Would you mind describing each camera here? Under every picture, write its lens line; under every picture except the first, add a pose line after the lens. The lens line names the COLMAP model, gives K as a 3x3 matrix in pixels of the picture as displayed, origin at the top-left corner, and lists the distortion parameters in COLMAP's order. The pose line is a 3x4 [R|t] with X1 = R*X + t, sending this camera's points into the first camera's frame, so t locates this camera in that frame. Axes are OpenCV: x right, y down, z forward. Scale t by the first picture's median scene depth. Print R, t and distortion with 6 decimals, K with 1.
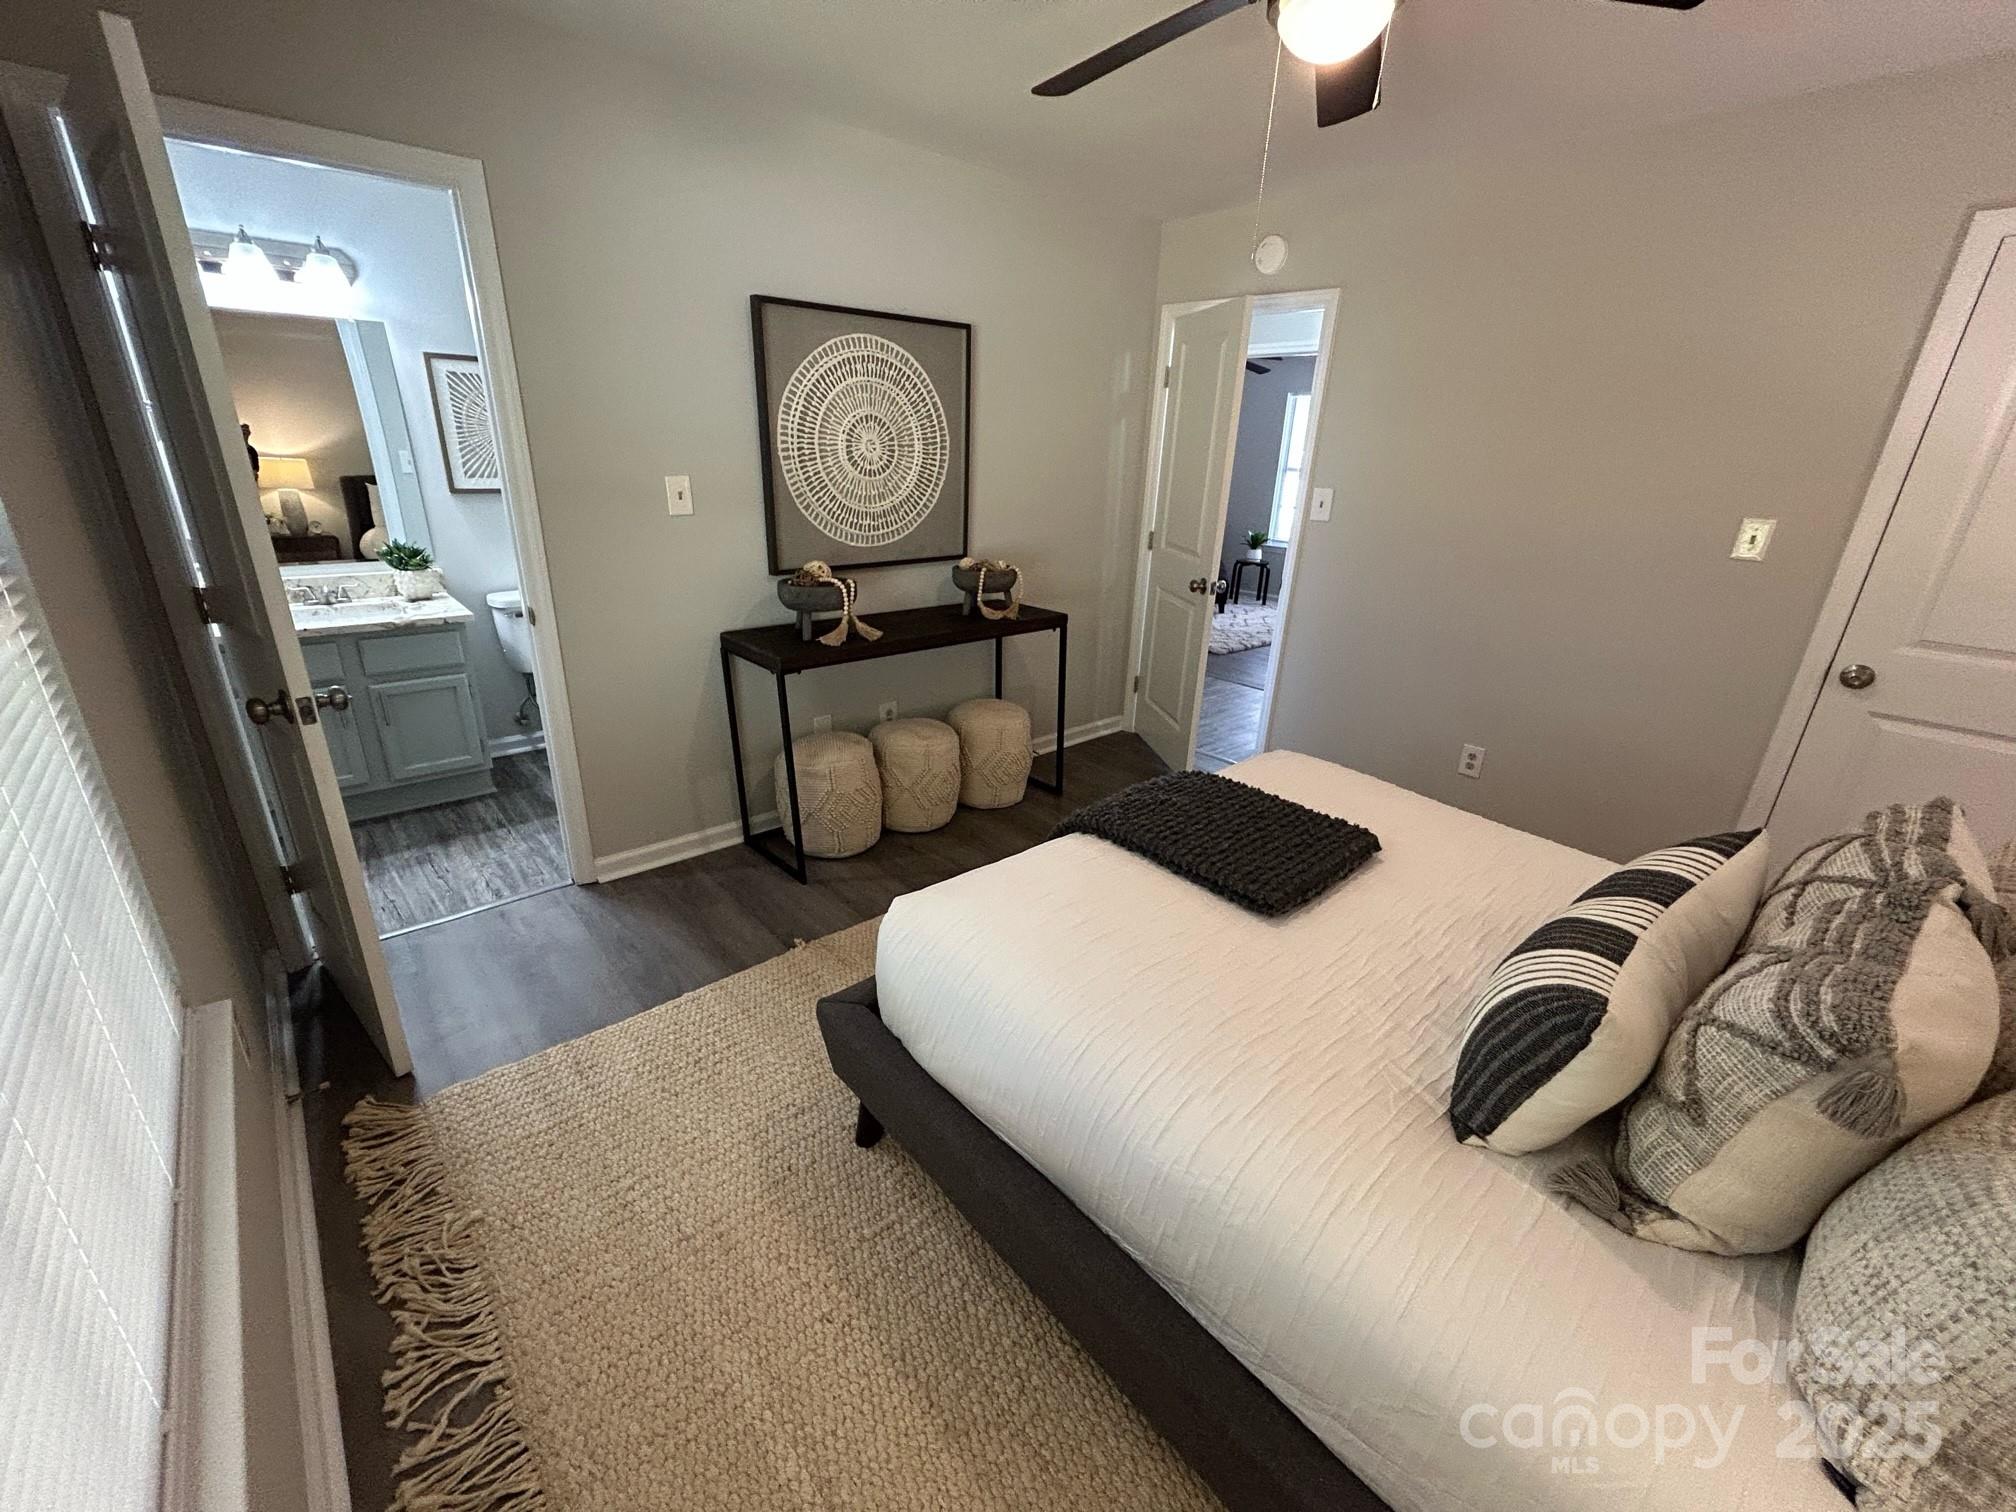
lens RADIAL K [[821.8, 0, 1005.4], [0, 821.8, 752.8], [0, 0, 1]] dist [-0.002534, 0.000270]
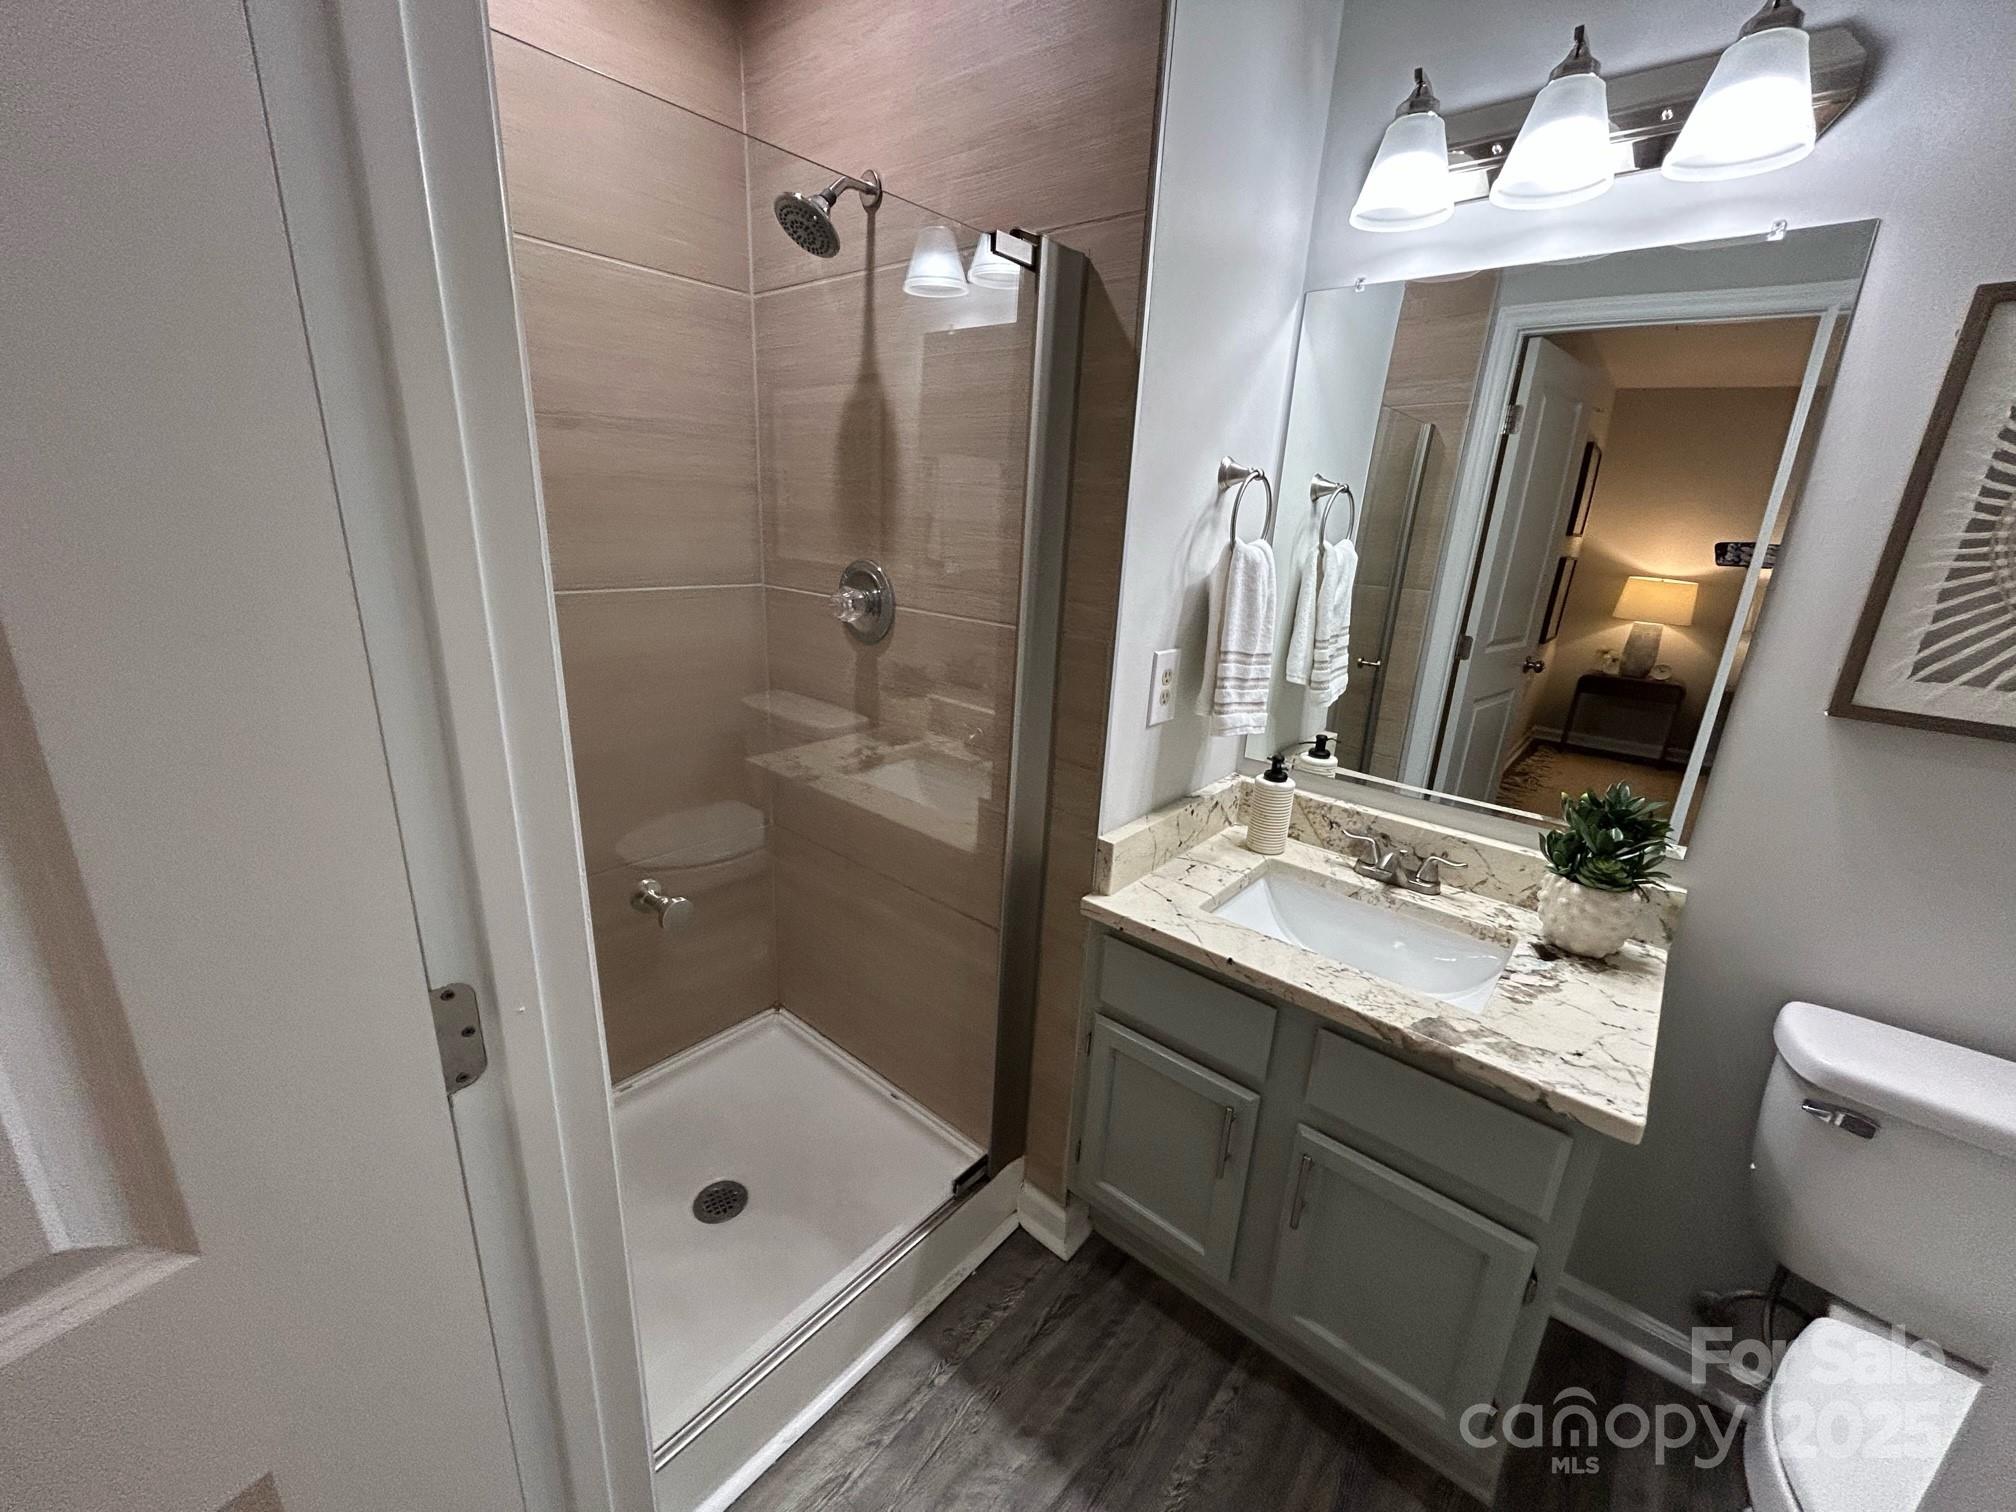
lens RADIAL K [[804.7, 0, 1028.7], [0, 804.7, 758.0], [0, 0, 1]] dist [-0.000893, -0.000267]
pose [[0.144565, 0.270738, -0.951736, -0.399489], [-0.383496, 0.901994, 0.198337, -0.237292], [0.912158, 0.336314, 0.234224, 0.621591]]
